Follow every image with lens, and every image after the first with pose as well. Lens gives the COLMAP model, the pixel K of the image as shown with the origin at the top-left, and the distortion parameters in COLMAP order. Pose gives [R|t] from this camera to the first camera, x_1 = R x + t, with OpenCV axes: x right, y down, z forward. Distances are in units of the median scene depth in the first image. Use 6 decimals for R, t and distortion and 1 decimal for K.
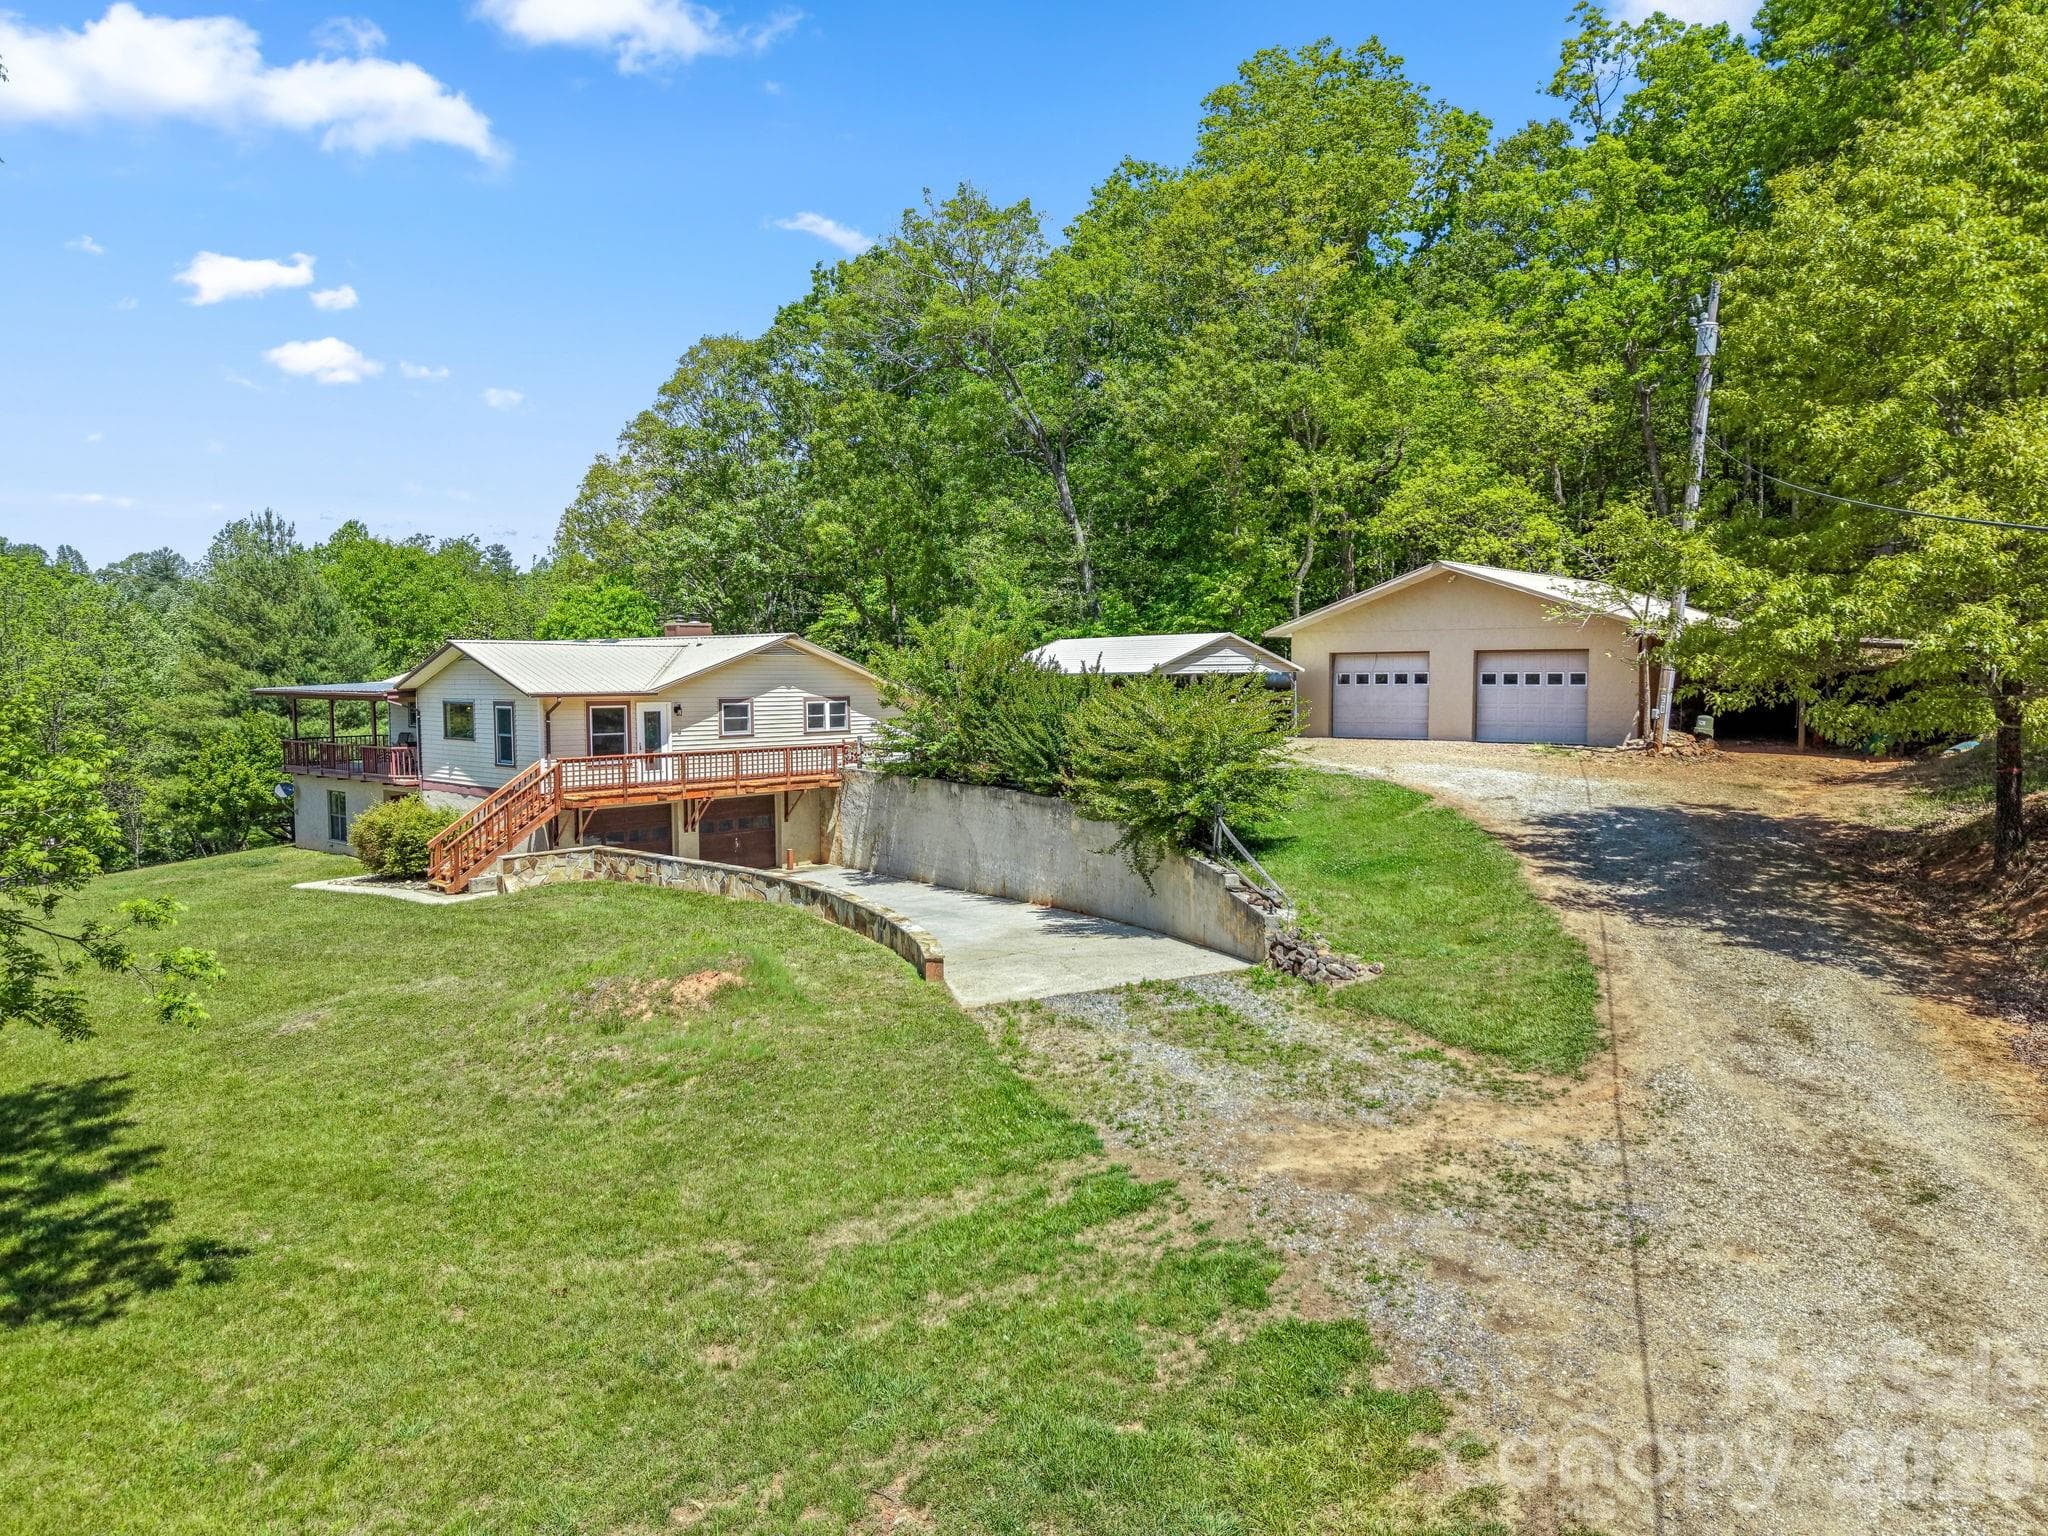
lens RADIAL K [[1360.9, 0, 1024.0], [0, 1360.9, 768.0], [0, 0, 1]] dist [0.030227, -0.002566]
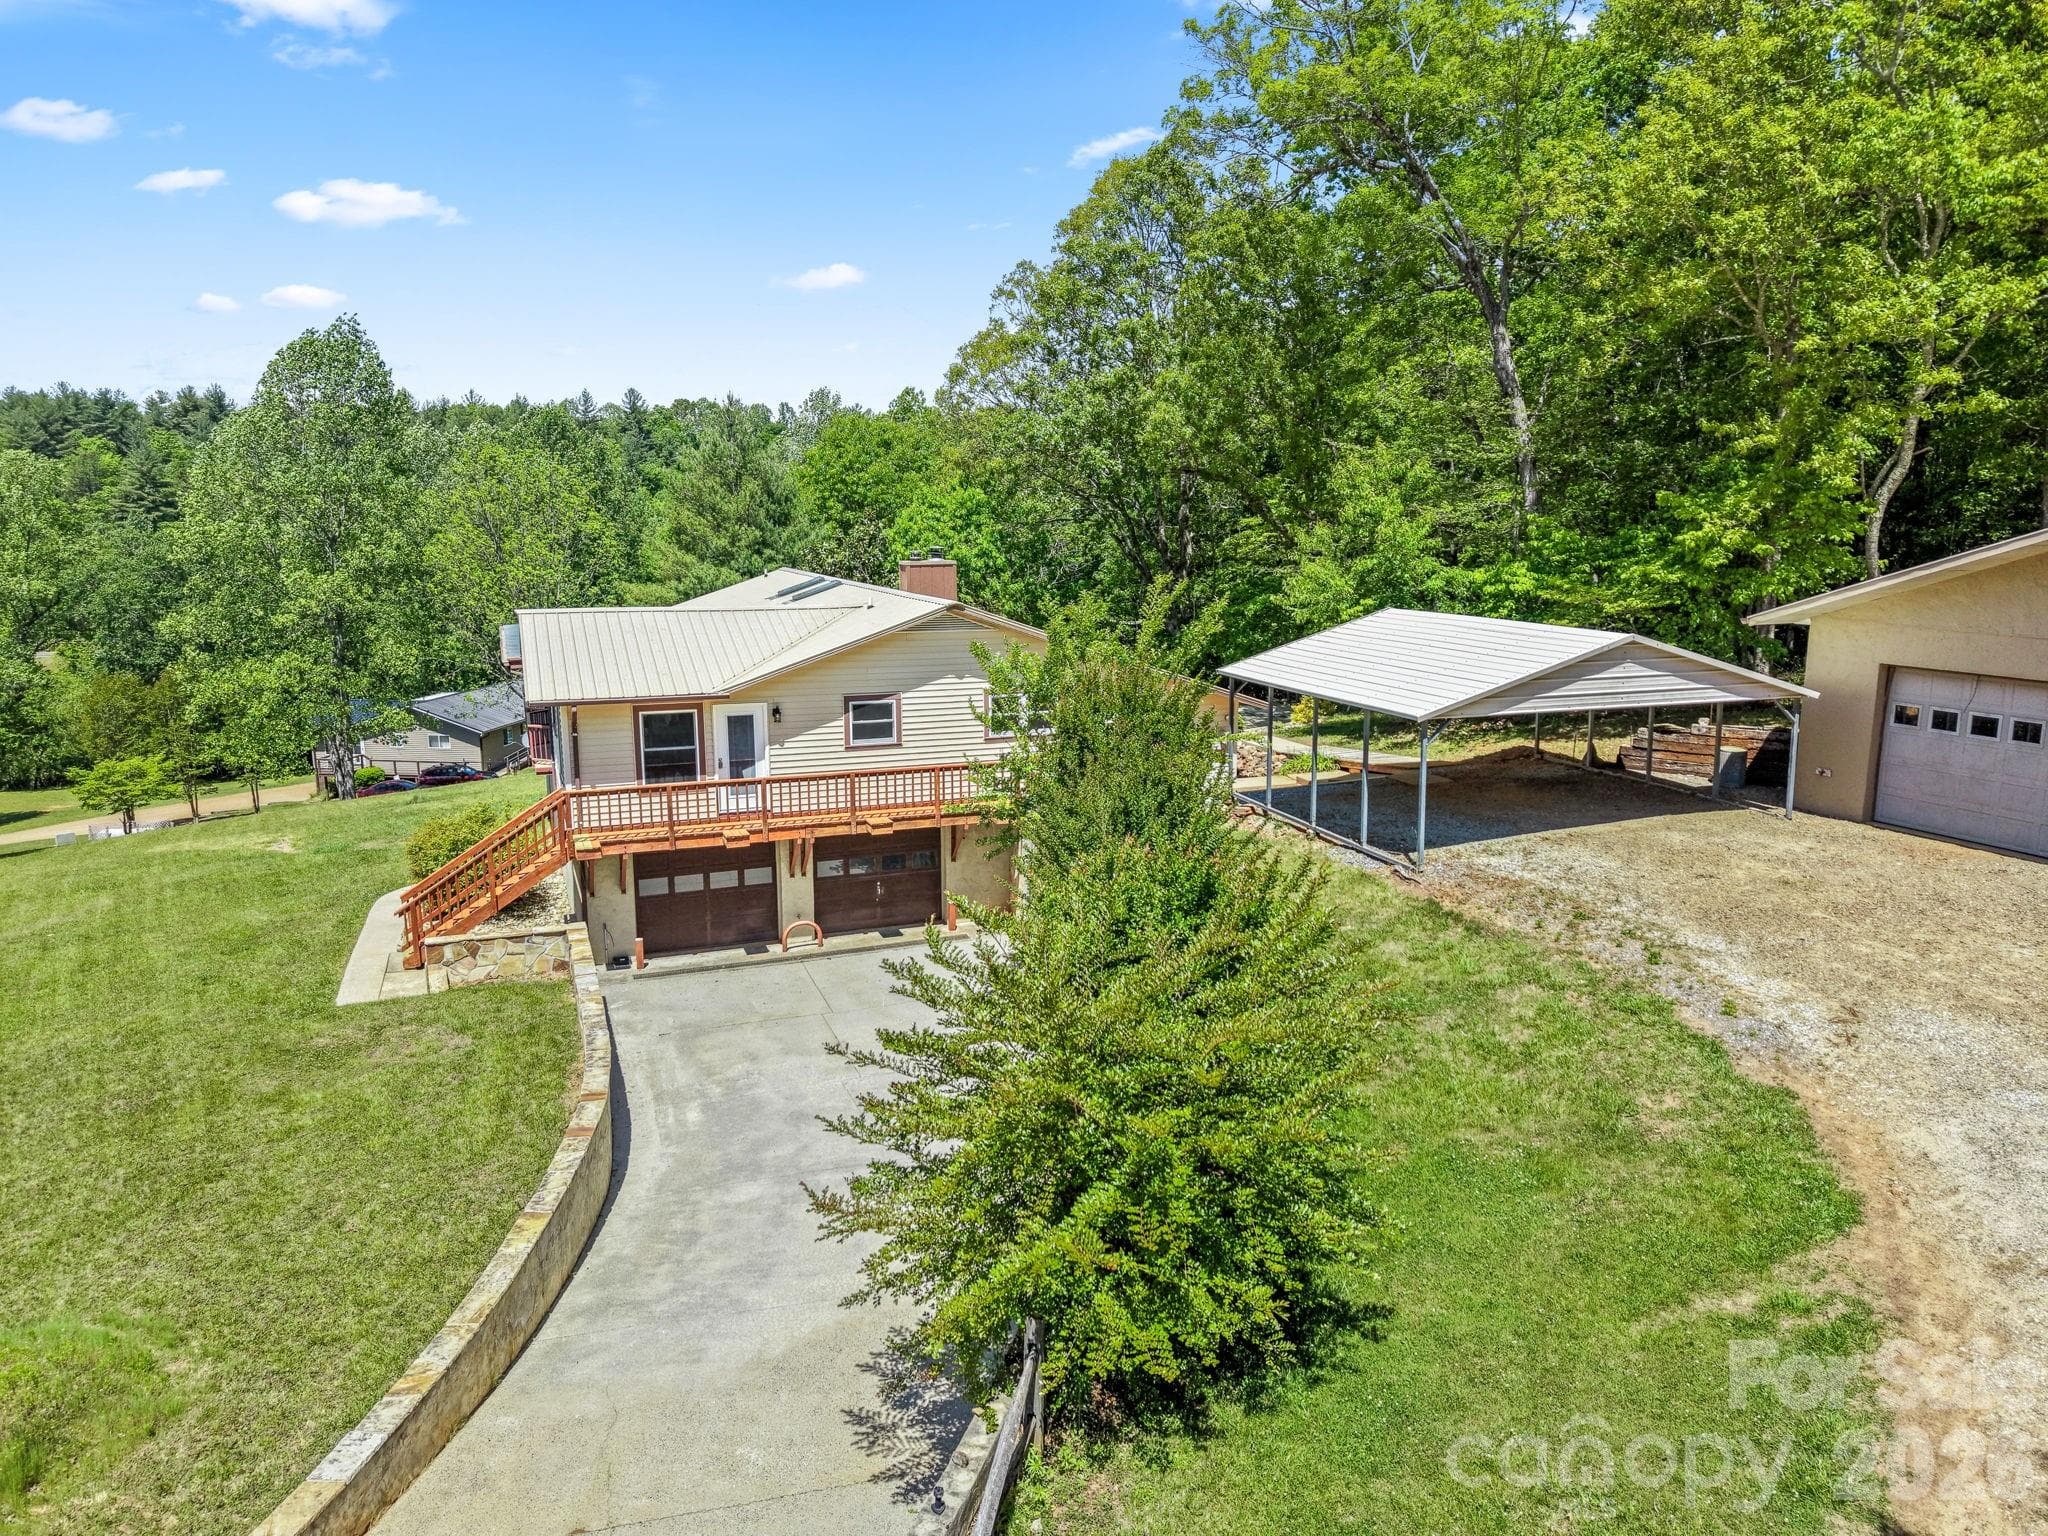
lens RADIAL K [[1360.9, 0, 1024.0], [0, 1360.9, 768.0], [0, 0, 1]] dist [0.030227, -0.002566]
pose [[0.892736, 0.089327, -0.441636, 0.175151], [-0.036978, 0.991370, 0.125770, -0.103701], [0.449059, -0.095949, 0.888335, 0.390013]]
